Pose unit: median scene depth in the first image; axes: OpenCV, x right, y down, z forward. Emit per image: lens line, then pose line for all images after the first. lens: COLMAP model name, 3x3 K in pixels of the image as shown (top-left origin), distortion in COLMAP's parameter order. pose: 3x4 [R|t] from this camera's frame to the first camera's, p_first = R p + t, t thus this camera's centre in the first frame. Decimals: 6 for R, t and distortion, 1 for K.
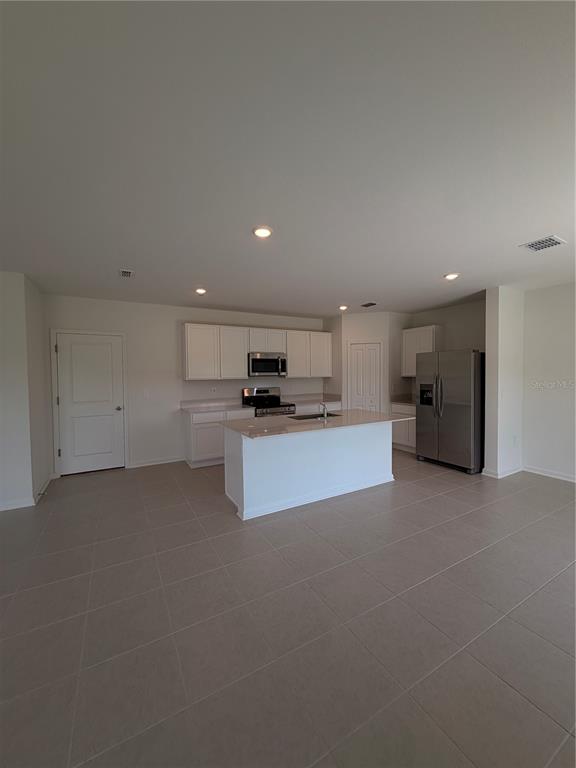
lens RADIAL K [[310.1, 0, 291.4], [0, 310.1, 381.7], [0, 0, 1]] dist [0.015592, 0.000018]
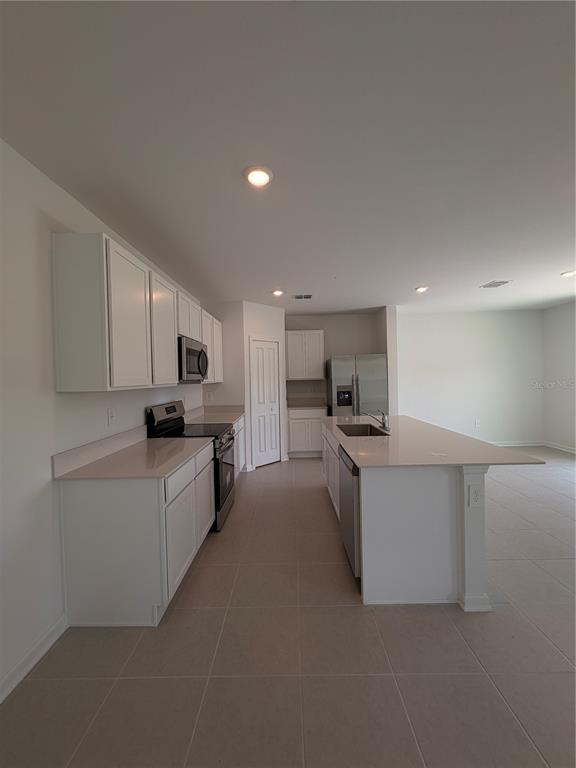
lens RADIAL K [[310.1, 0, 290.5], [0, 310.1, 382.7], [0, 0, 1]] dist [0.015592, 0.000018]
pose [[0.492190, -0.017339, 0.870315, -0.473688], [0.044430, 0.998999, -0.005224, -0.003835], [-0.869353, 0.041239, 0.492468, 0.545646]]
